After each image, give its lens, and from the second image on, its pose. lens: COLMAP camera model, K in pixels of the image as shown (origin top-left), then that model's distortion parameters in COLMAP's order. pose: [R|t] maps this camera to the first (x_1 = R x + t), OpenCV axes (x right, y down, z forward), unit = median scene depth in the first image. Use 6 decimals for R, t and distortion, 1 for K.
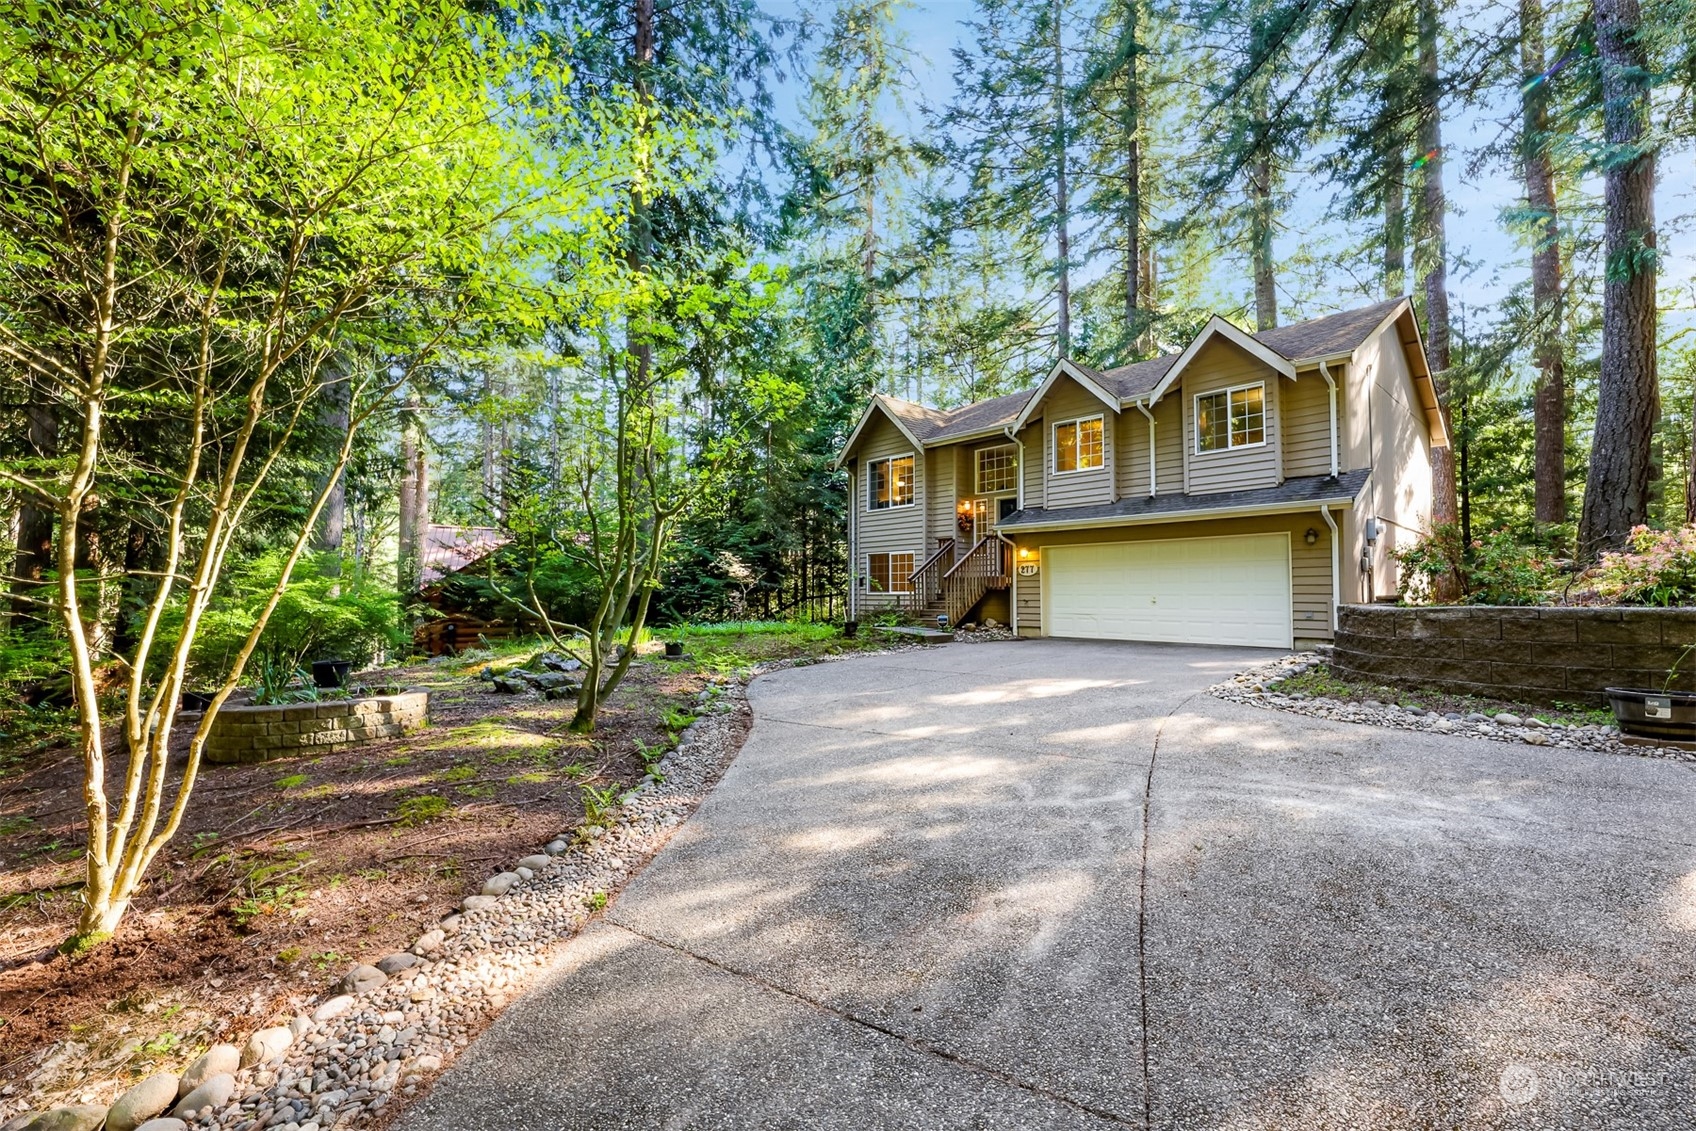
lens RADIAL K [[682.9, 0, 849.8], [0, 682.9, 581.0], [0, 0, 1]] dist [0.000737, -0.000105]
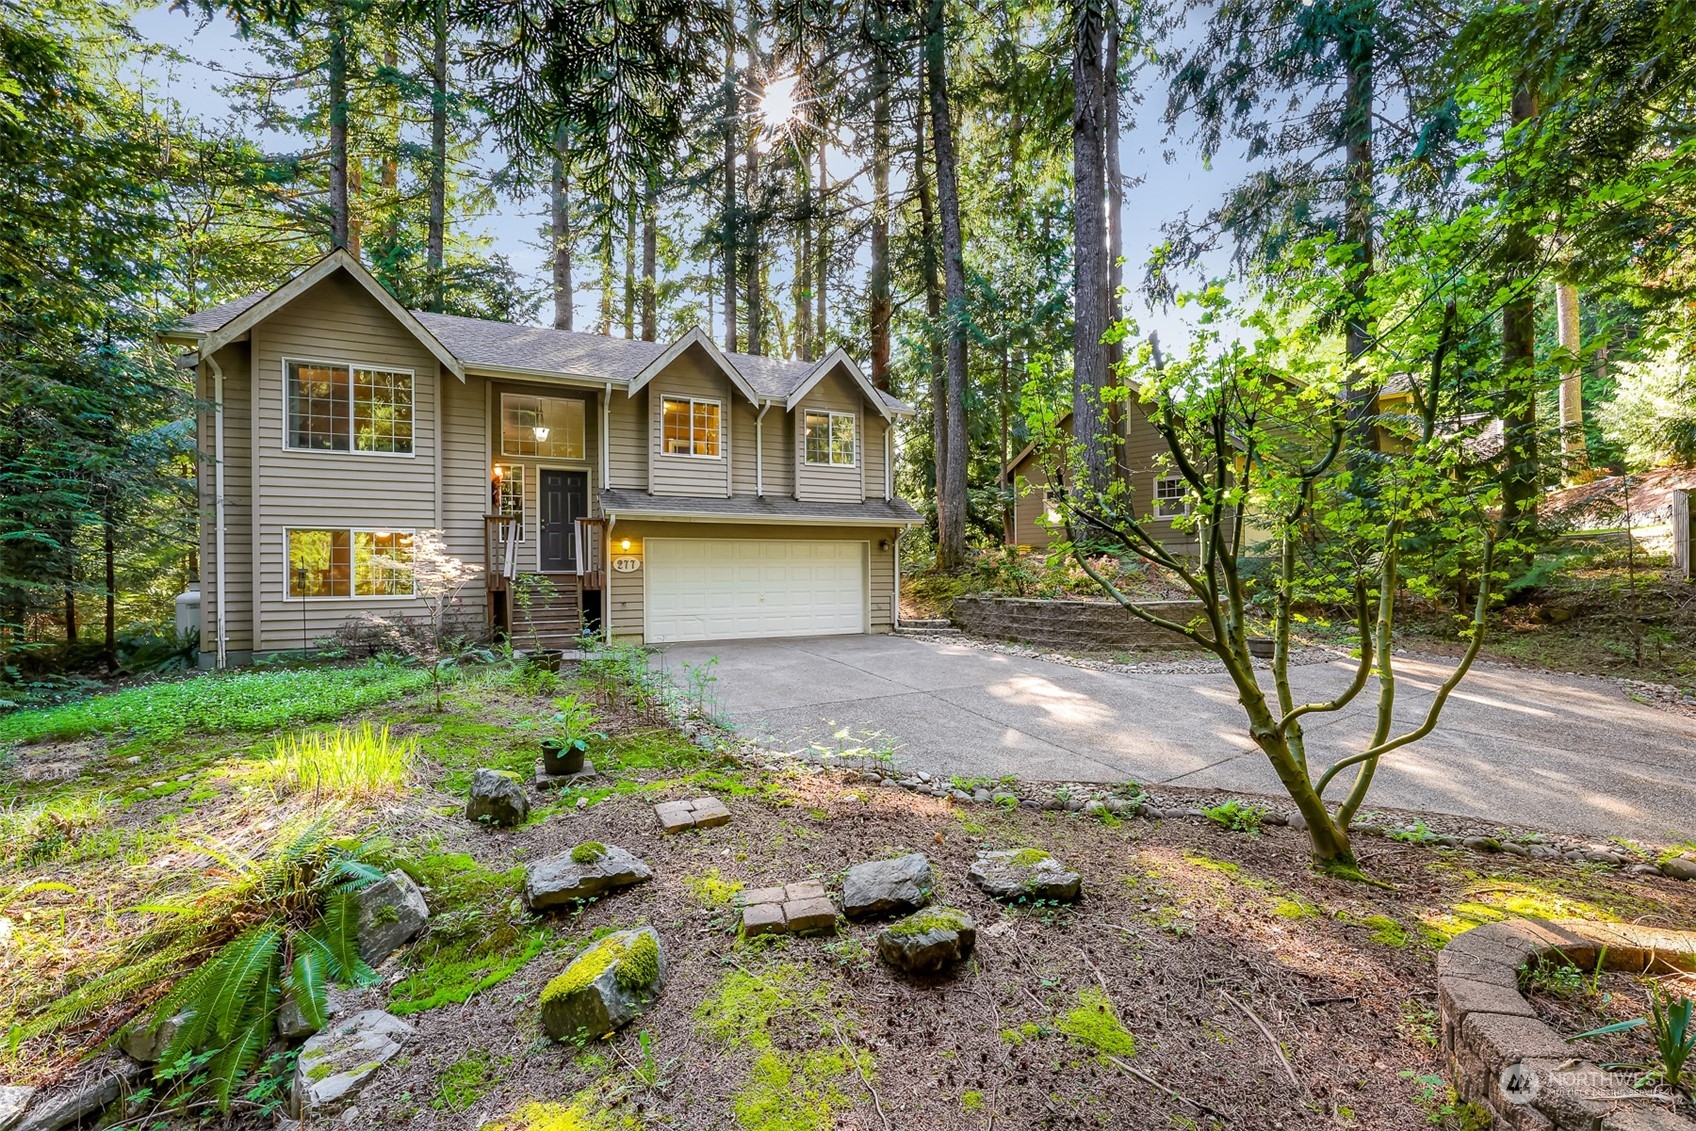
lens RADIAL K [[682.9, 0, 849.8], [0, 682.9, 581.0], [0, 0, 1]] dist [0.000737, -0.000105]
pose [[0.360129, 0.007228, 0.932875, -0.400988], [-0.011446, 0.999929, -0.003329, 0.002627], [-0.932832, -0.009479, 0.360186, 0.457631]]
